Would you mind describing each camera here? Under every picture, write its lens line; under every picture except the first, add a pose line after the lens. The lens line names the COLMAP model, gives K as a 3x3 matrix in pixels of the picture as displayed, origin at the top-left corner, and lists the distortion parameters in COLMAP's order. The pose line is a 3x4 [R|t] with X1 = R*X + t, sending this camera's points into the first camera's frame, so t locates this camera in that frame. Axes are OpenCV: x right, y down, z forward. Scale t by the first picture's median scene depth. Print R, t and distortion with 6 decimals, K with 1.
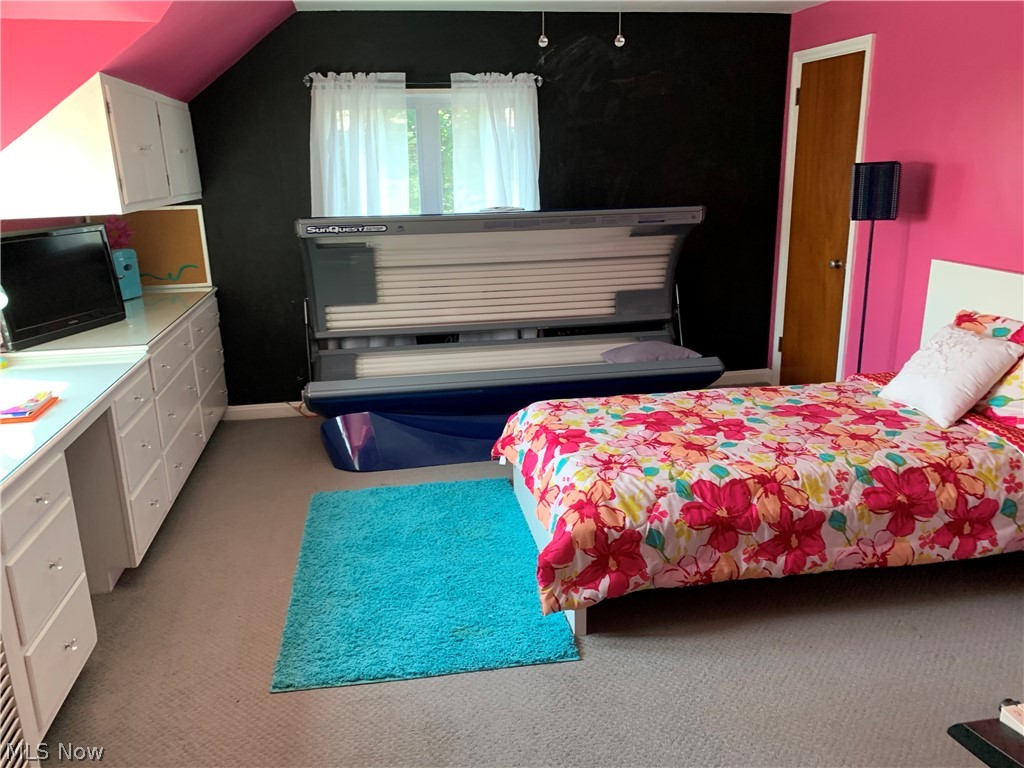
lens RADIAL K [[783.9, 0, 504.0], [0, 783.9, 386.1], [0, 0, 1]] dist [0.063999, -0.044637]
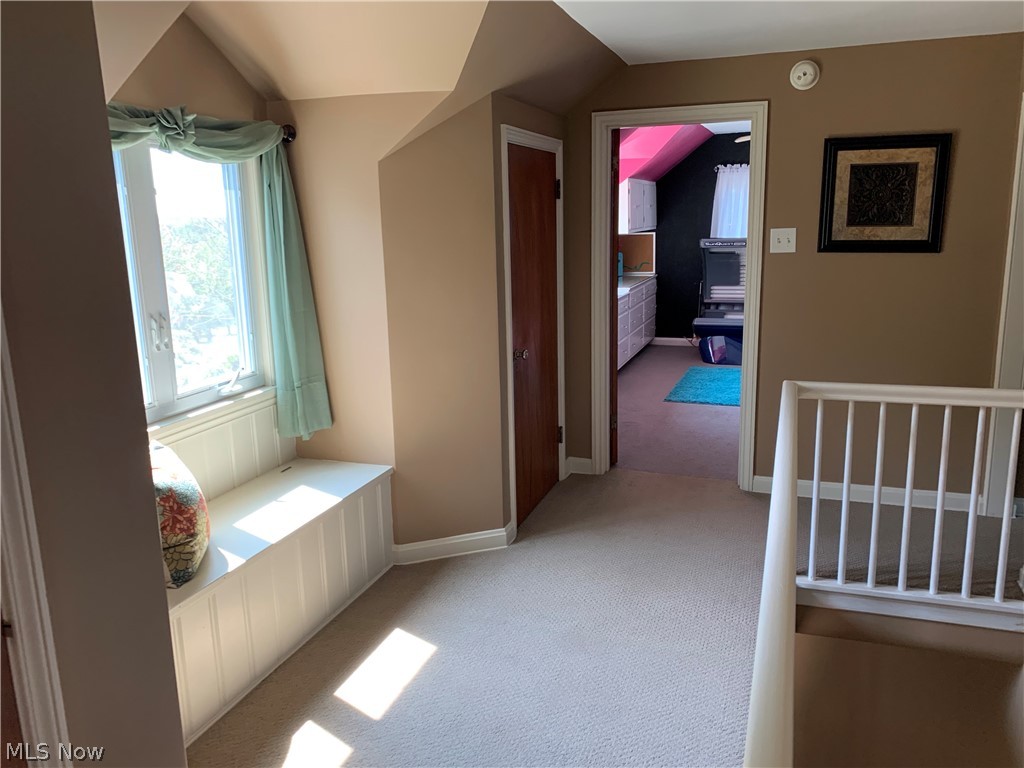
lens RADIAL K [[783.9, 0, 510.2], [0, 783.9, 378.1], [0, 0, 1]] dist [0.063999, -0.044637]
pose [[0.869438, 0.099366, -0.483946, 0.291965], [-0.126014, 0.991767, -0.022757, 0.224740], [0.477700, 0.080769, 0.874802, -0.868293]]
